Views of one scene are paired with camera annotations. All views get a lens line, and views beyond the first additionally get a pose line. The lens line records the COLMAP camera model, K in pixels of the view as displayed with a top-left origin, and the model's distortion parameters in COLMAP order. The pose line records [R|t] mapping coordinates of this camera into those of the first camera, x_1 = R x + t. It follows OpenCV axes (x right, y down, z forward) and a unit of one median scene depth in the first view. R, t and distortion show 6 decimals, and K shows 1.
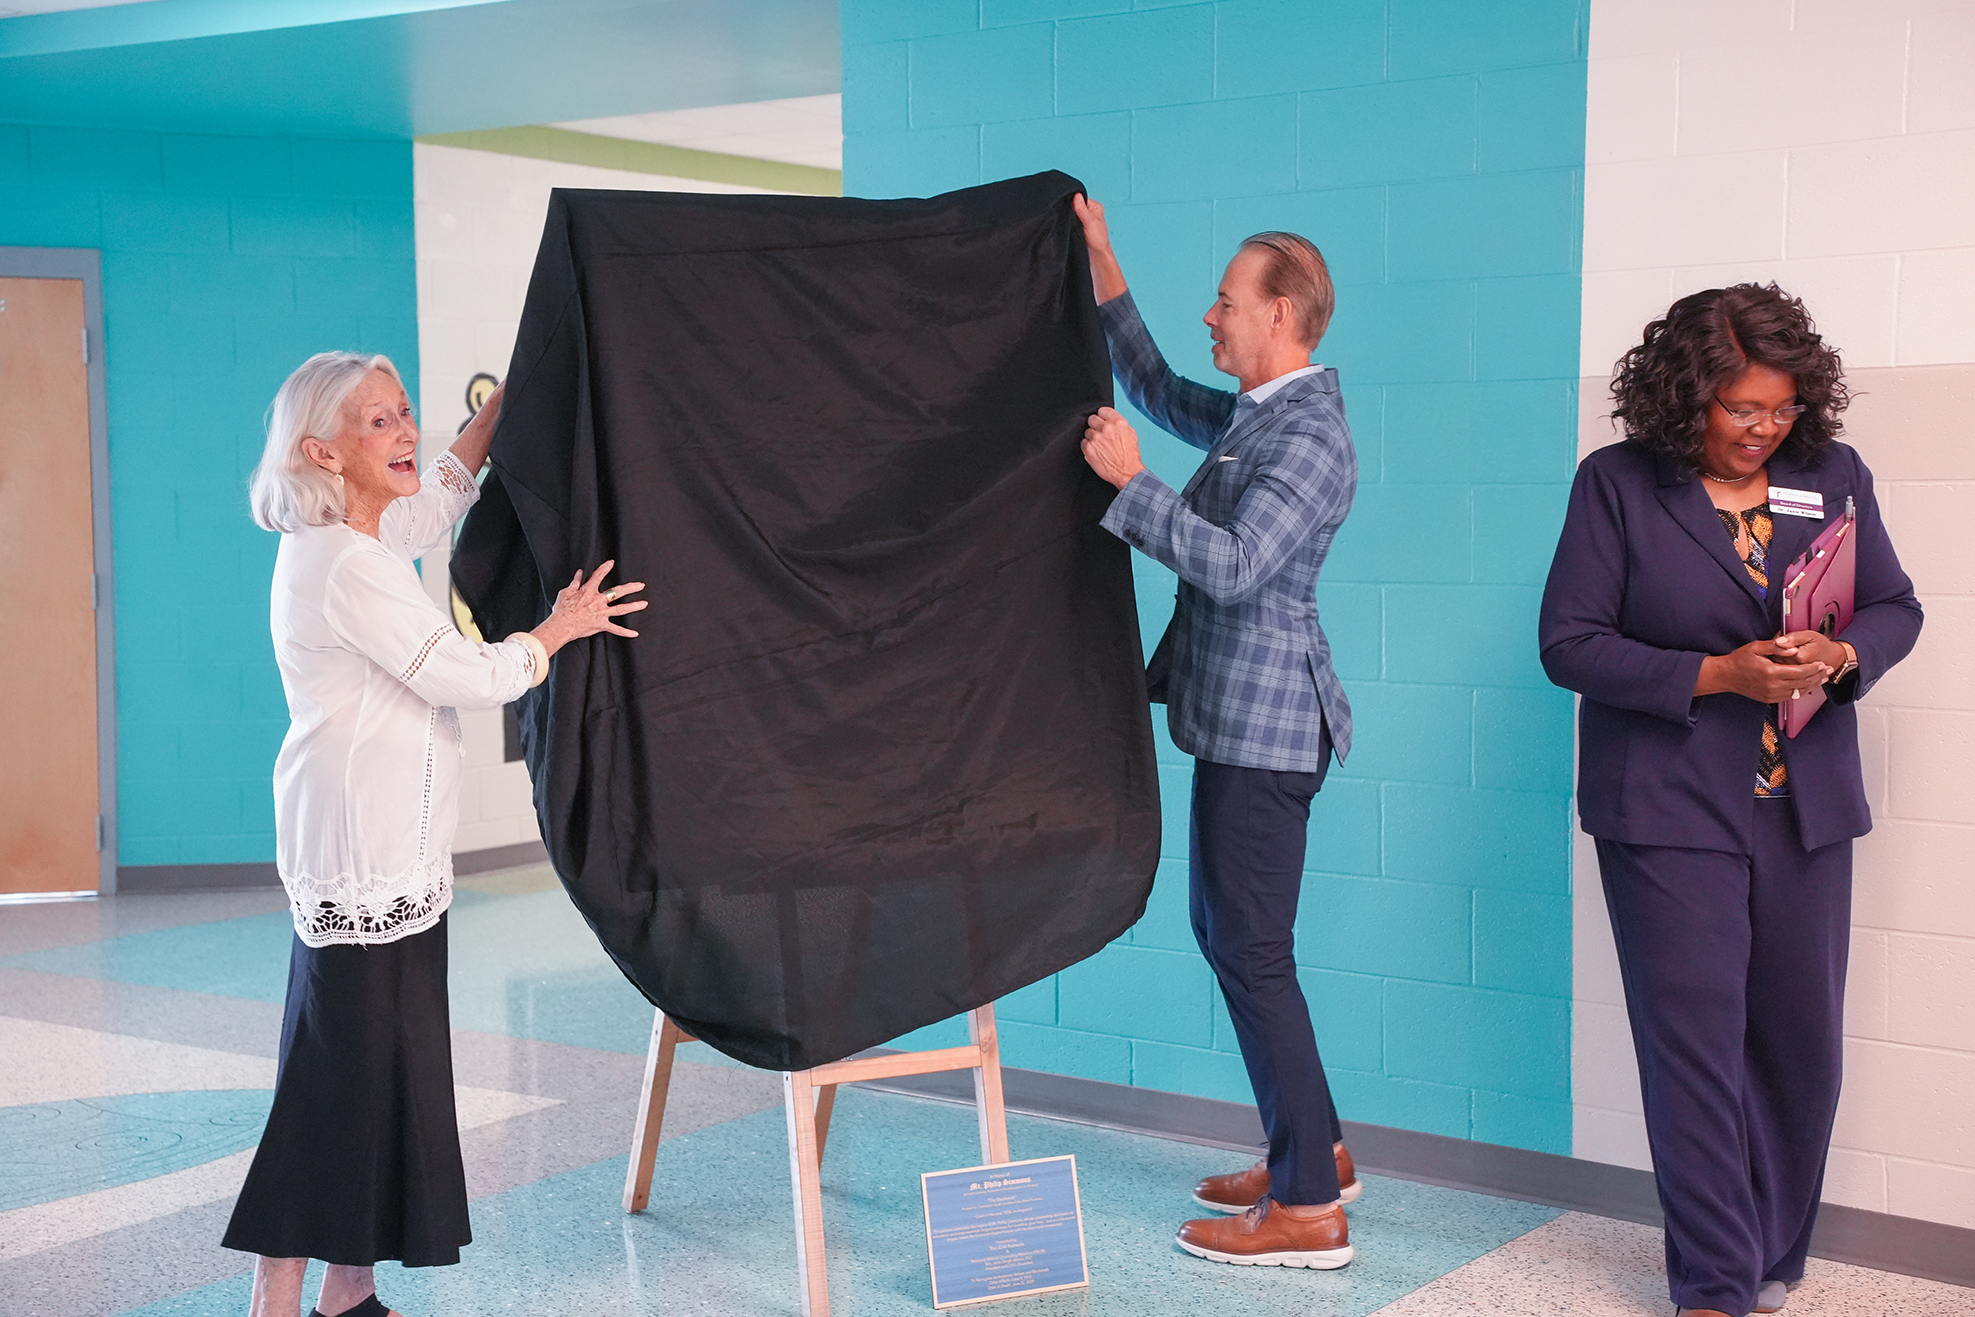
lens RADIAL K [[2770.9, 0, 989.9], [0, 2770.9, 642.8], [0, 0, 1]] dist [0.251875, 0.000000]
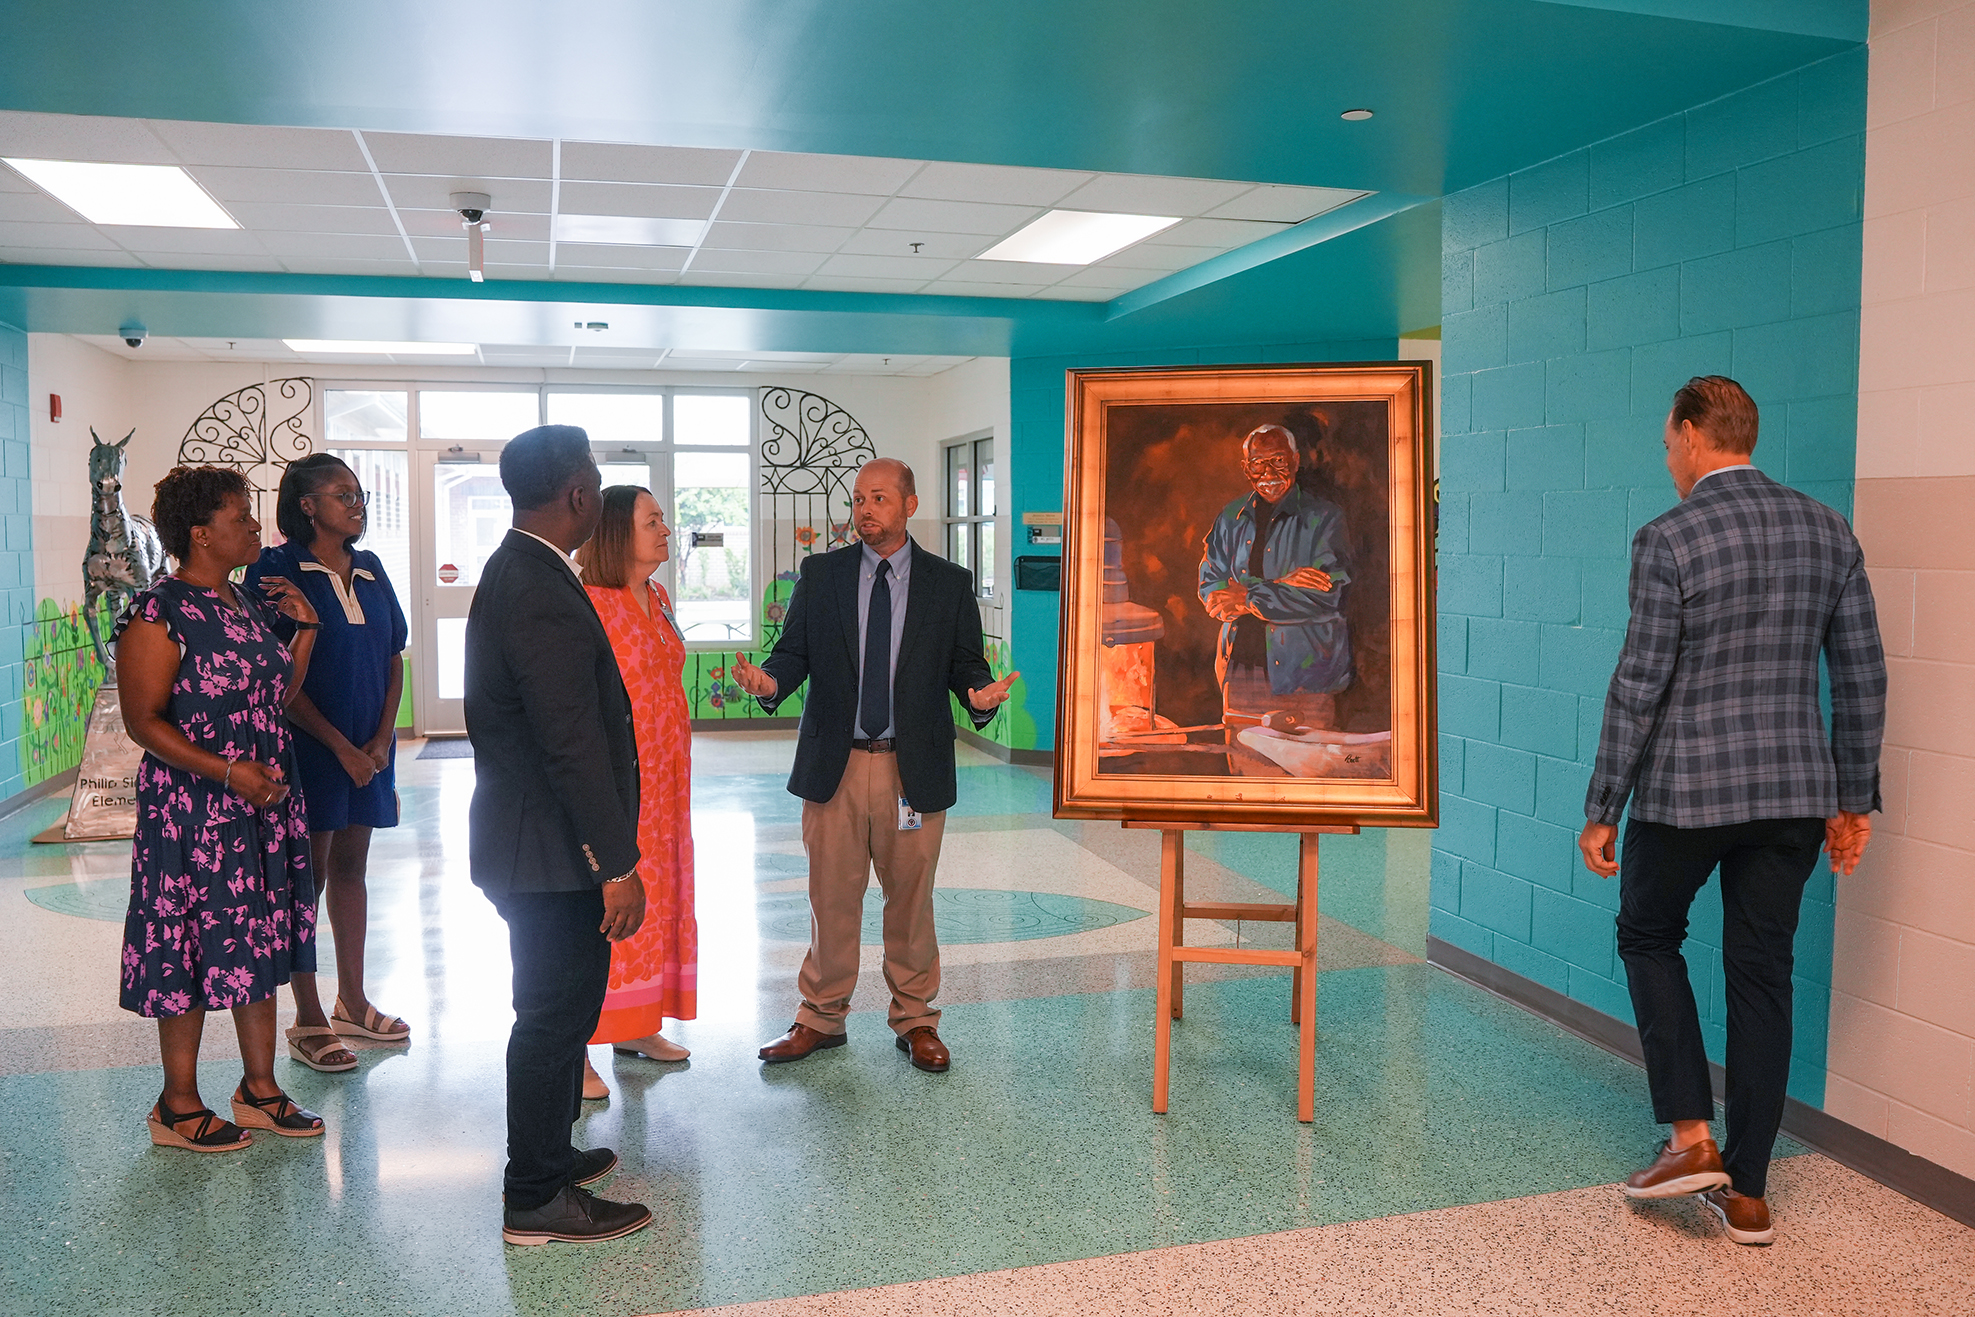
lens RADIAL K [[1600.2, 0, 996.5], [0, 1600.2, 653.9], [0, 0, 1]] dist [-0.103124, 0.080142]
pose [[0.784662, 0.051854, -0.617752, 0.324186], [-0.041780, 0.998653, 0.030757, -0.023593], [0.618515, 0.001676, 0.785772, 0.230529]]
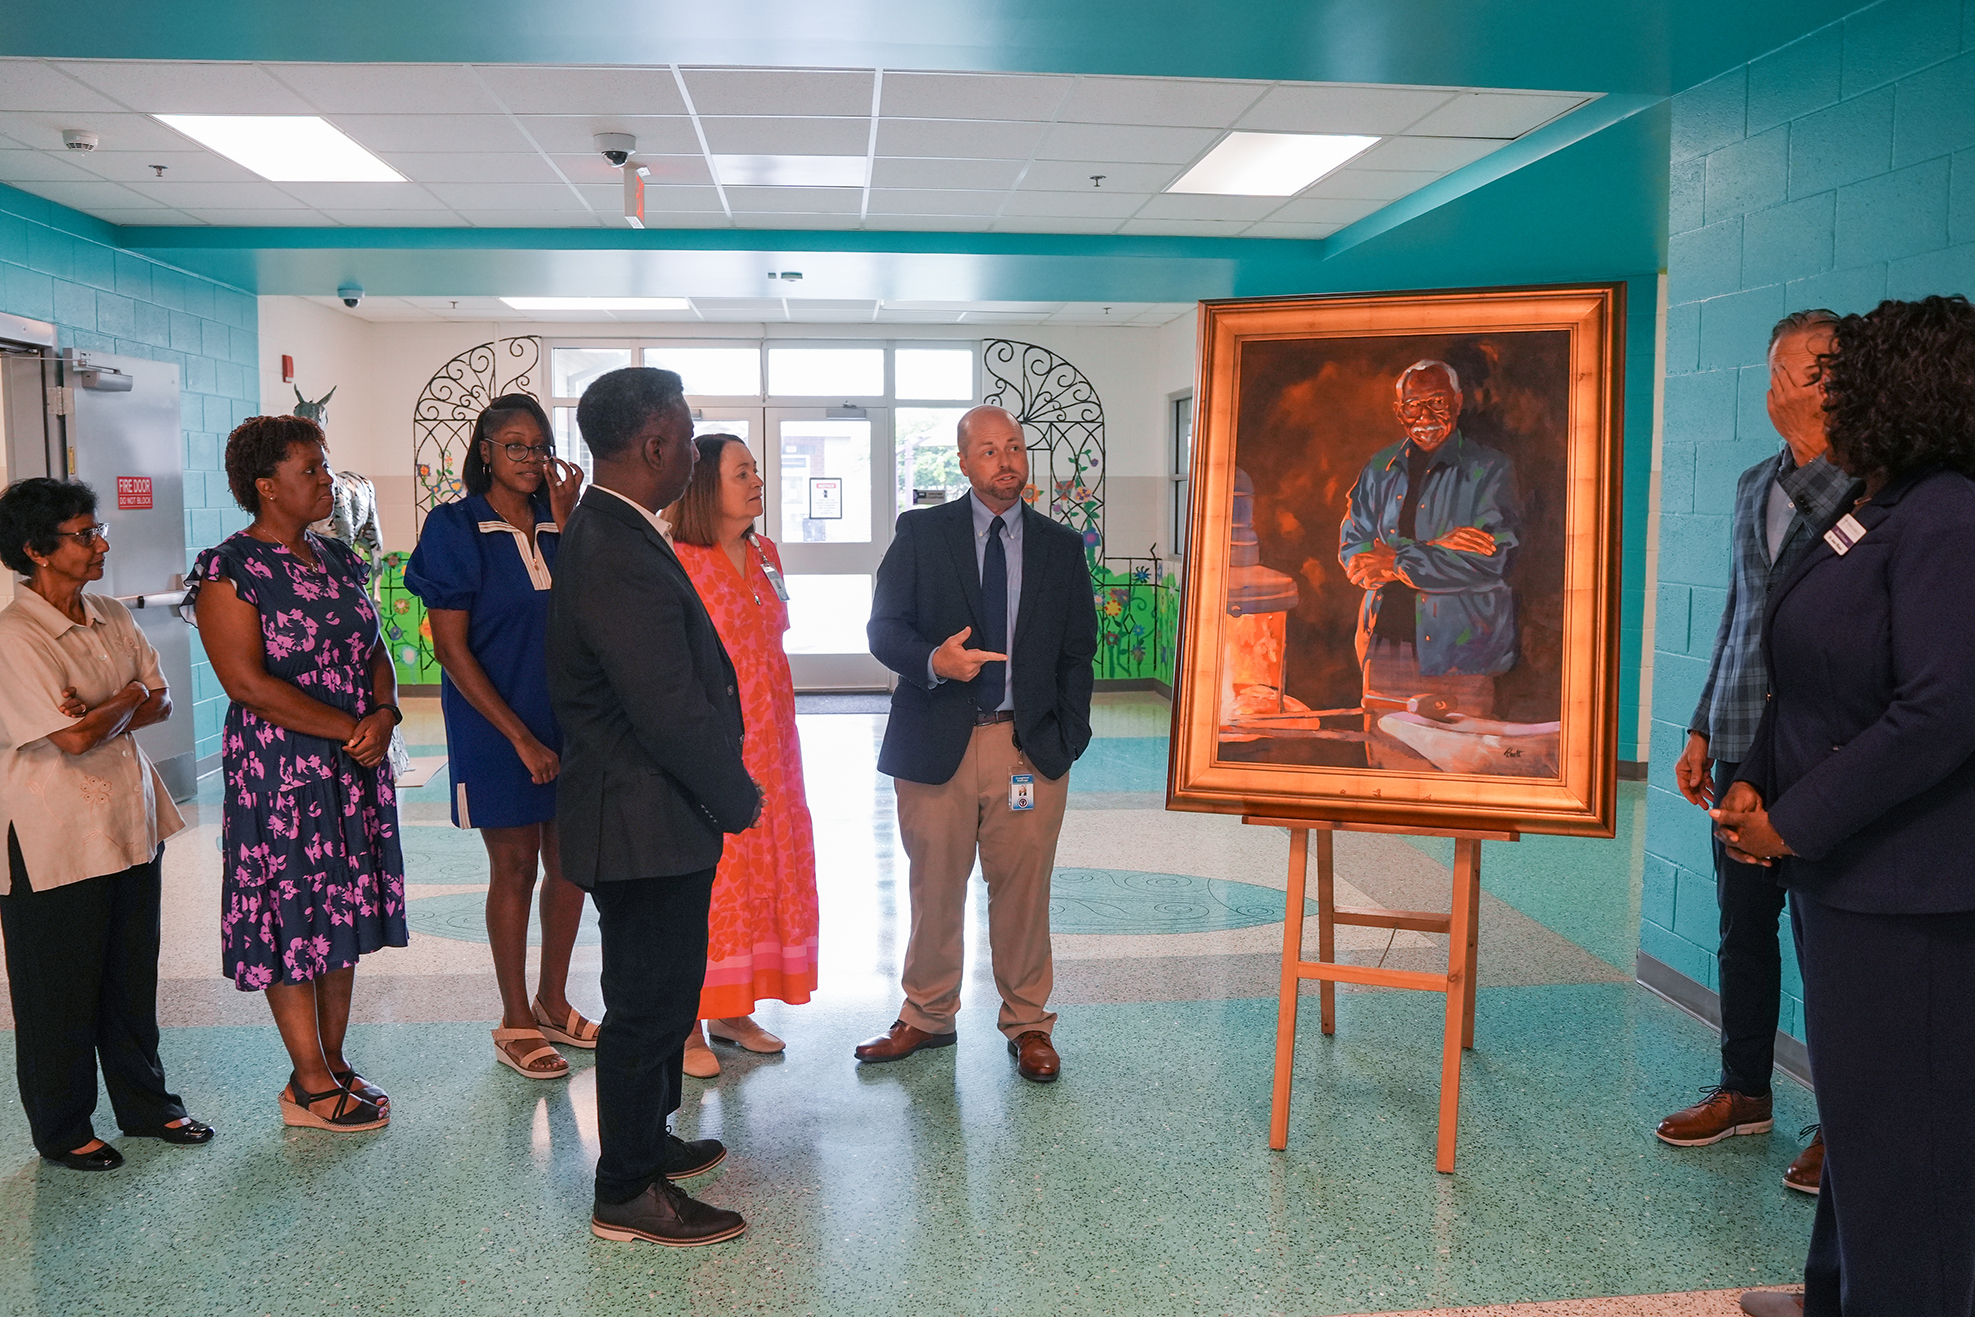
lens RADIAL K [[1600.2, 0, 993.8], [0, 1600.2, 660.1], [0, 0, 1]] dist [-0.103124, 0.080142]
pose [[0.661678, 0.083279, -0.745149, 0.326707], [-0.049137, 0.996492, 0.067737, -0.027699], [0.748177, -0.008206, 0.663449, 0.341814]]
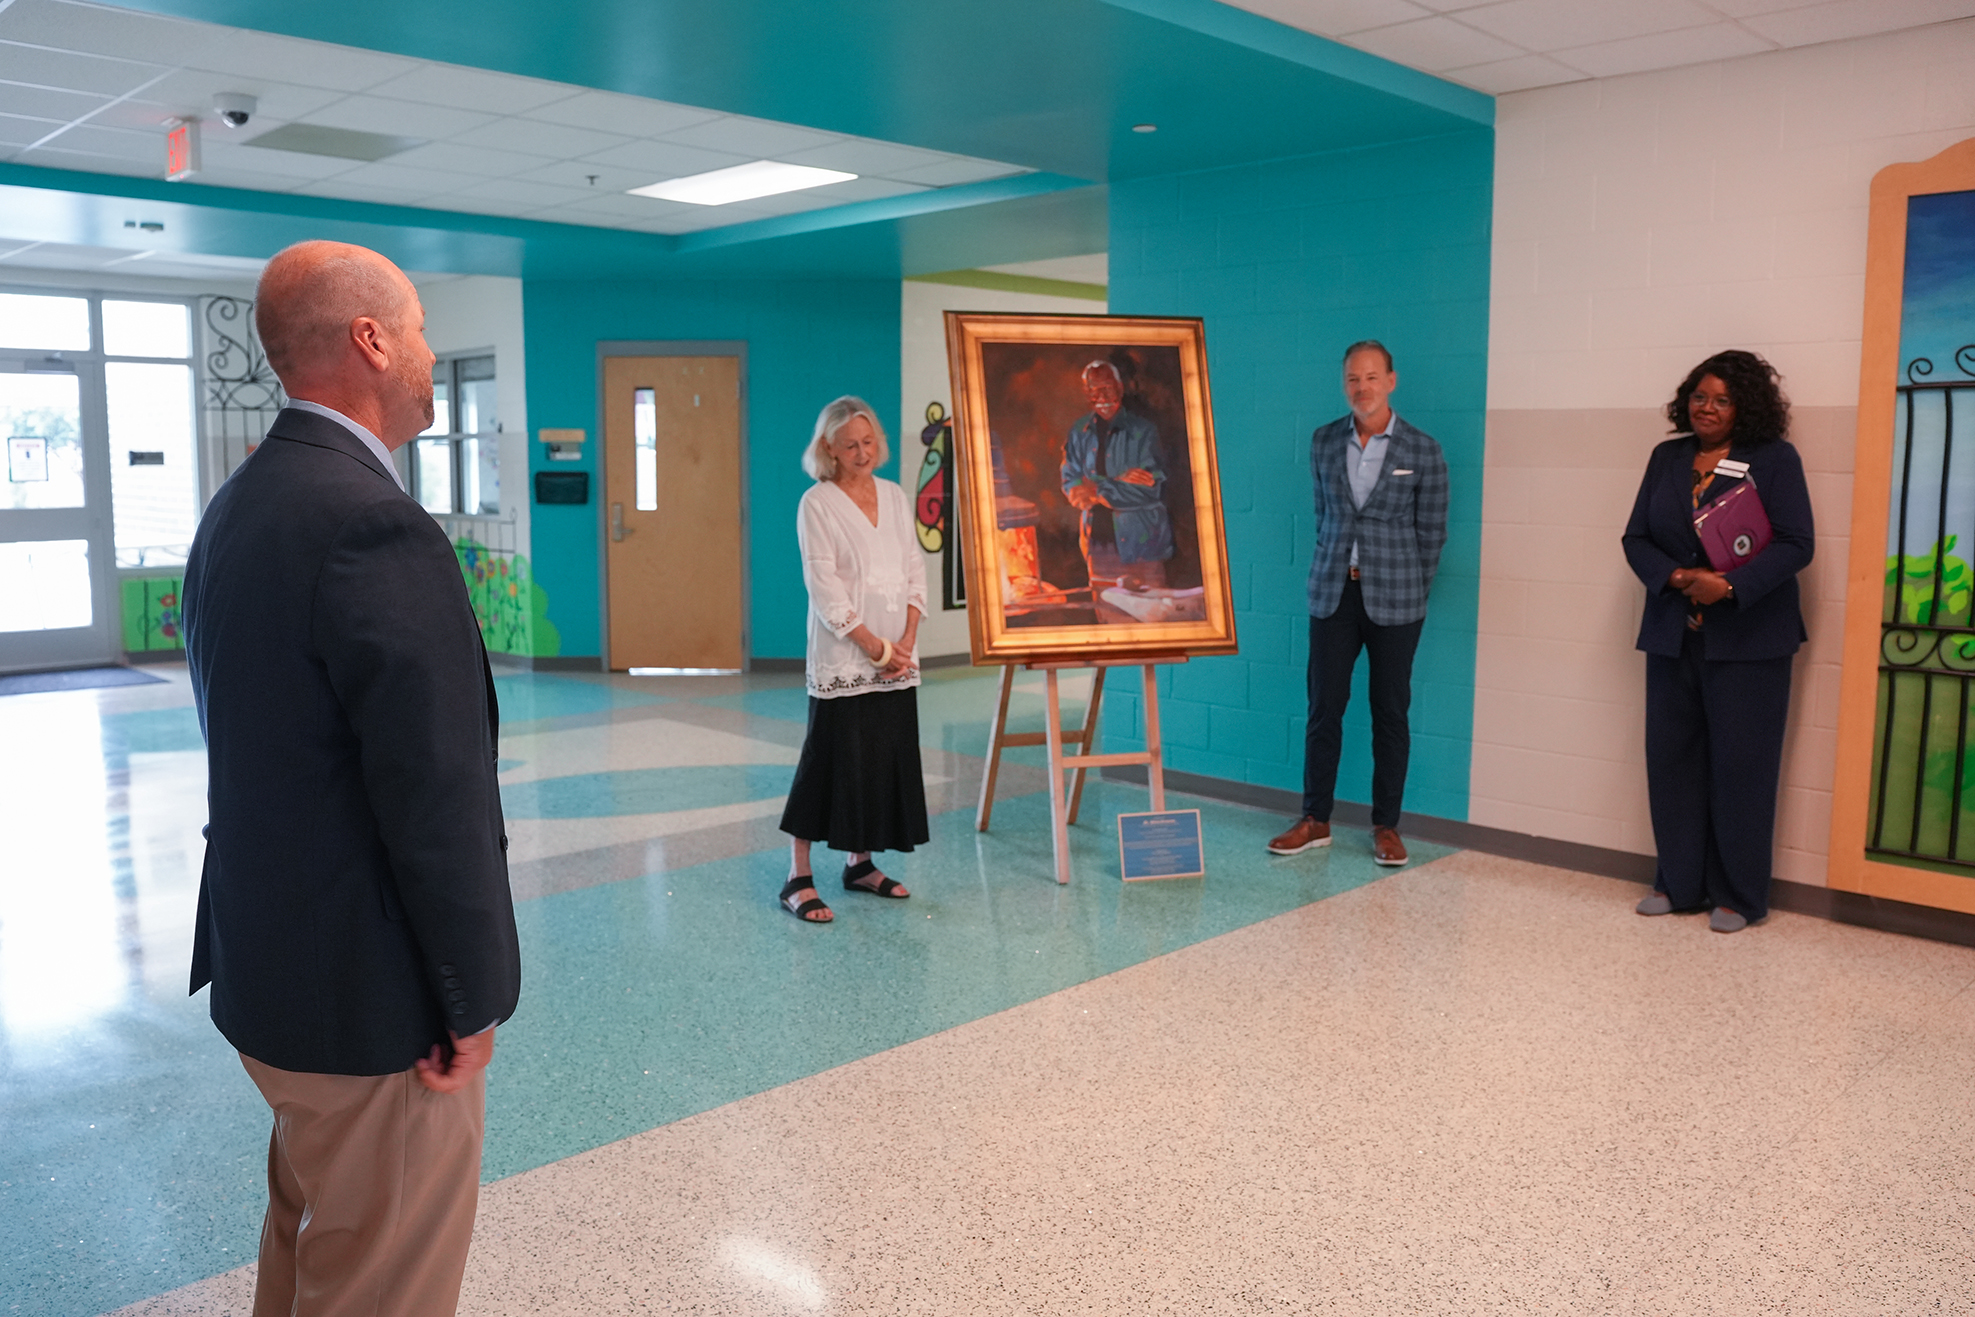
lens RADIAL K [[1600.2, 0, 992.3], [0, 1600.2, 657.2], [0, 0, 1]] dist [-0.103124, 0.080142]
pose [[0.986868, 0.028505, -0.158992, 0.054800], [-0.018301, 0.997699, 0.065278, 0.006655], [0.160486, -0.061511, 0.985120, -0.097523]]
